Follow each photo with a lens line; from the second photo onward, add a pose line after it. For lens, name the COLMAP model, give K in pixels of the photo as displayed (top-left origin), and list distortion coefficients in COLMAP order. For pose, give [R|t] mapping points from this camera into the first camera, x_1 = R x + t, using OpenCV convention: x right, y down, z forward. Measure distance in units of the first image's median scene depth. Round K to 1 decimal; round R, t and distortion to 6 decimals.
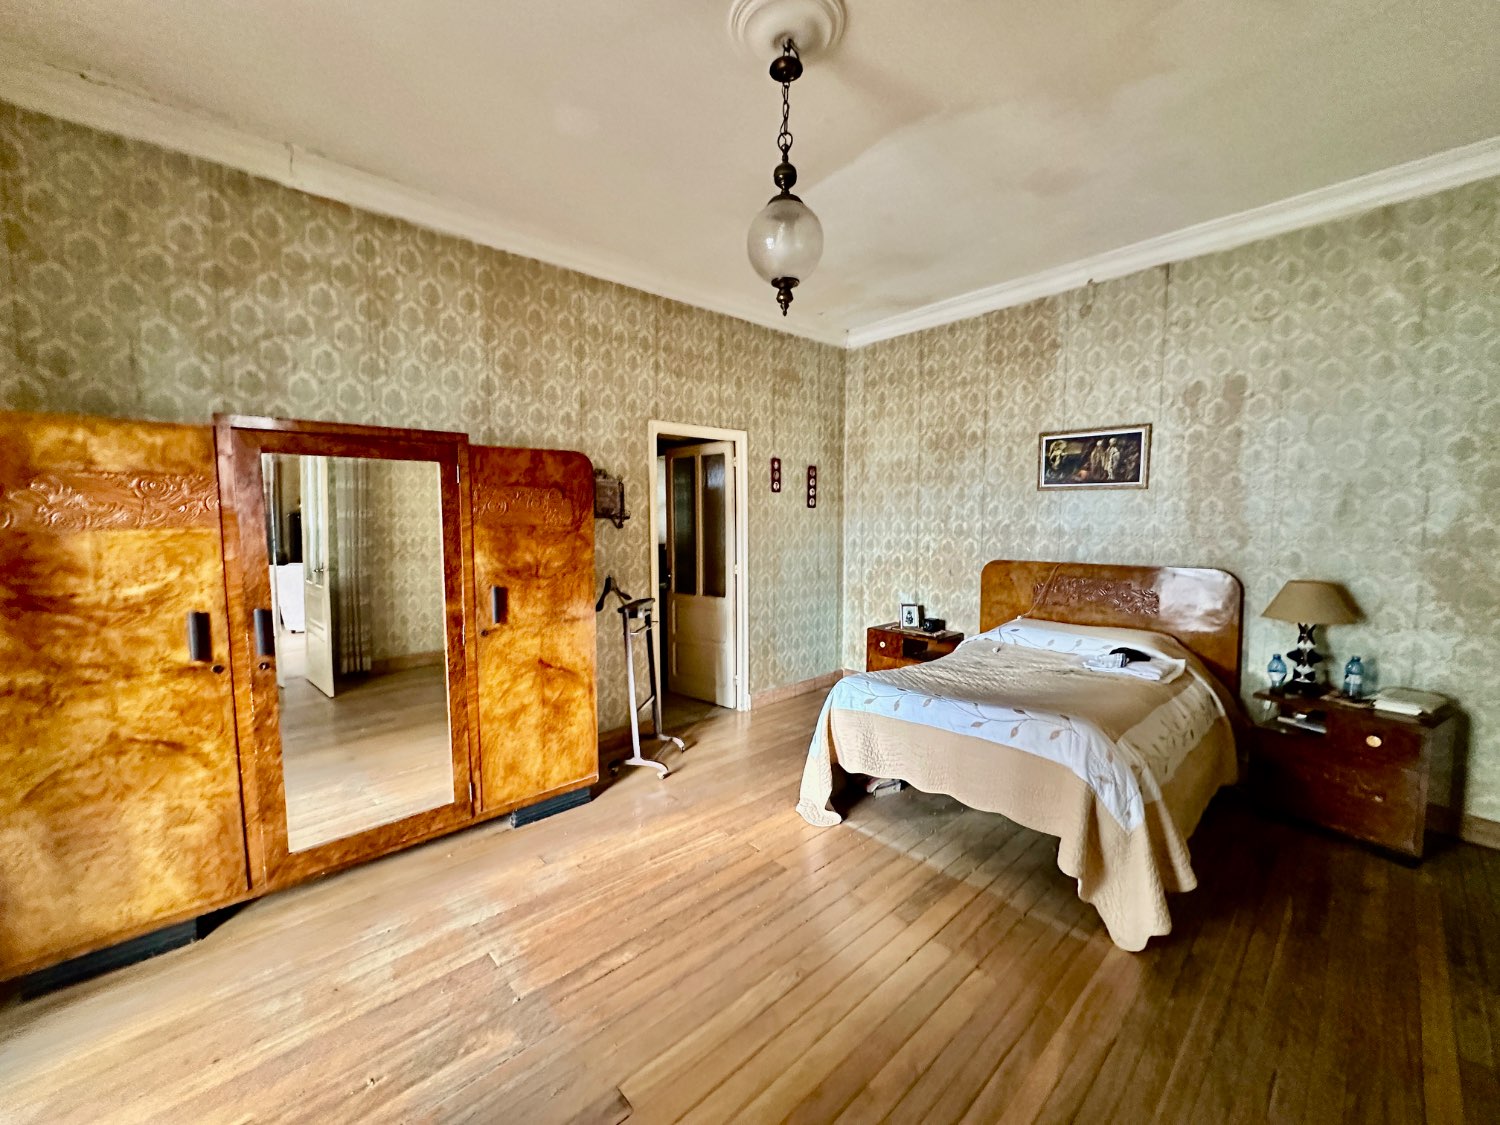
lens RADIAL K [[592.4, 0, 750.0], [0, 592.4, 562.5], [0, 0, 1]] dist [-0.002471, 0.000053]
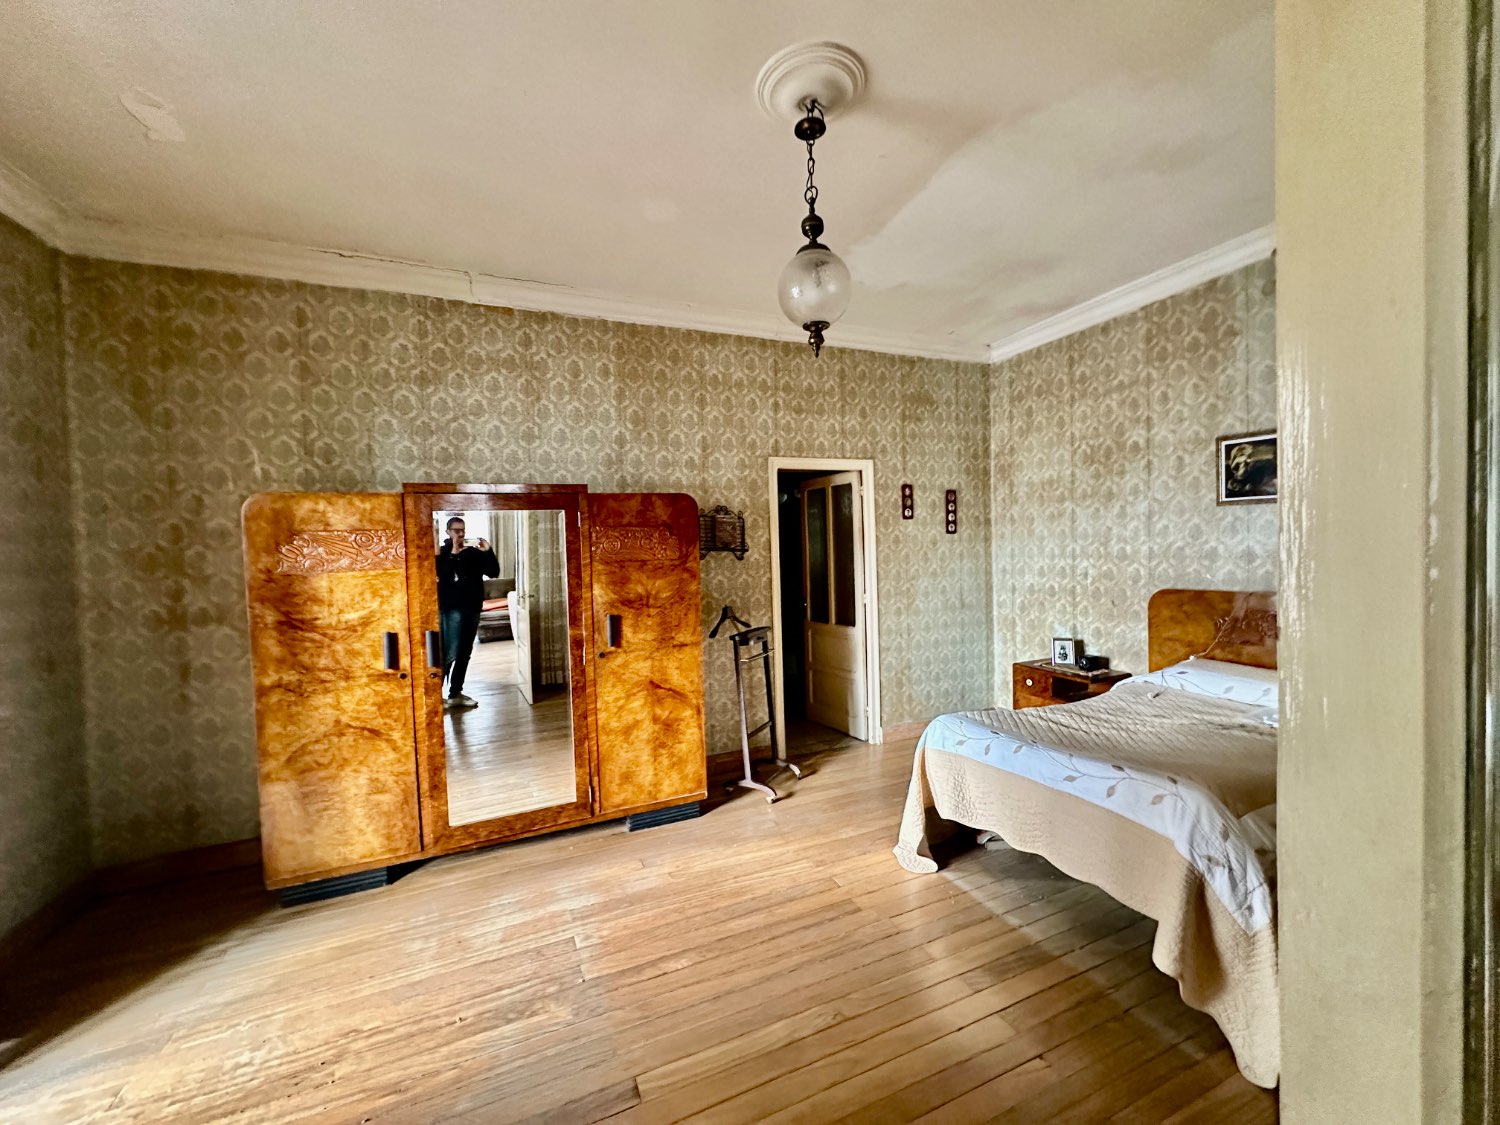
lens RADIAL K [[592.4, 0, 750.0], [0, 592.4, 562.5], [0, 0, 1]] dist [-0.002471, 0.000053]
pose [[0.945147, -0.016644, -0.326222, 0.192376], [0.002375, 0.999025, -0.044090, -0.008834], [0.326638, 0.040897, 0.944264, -0.000948]]
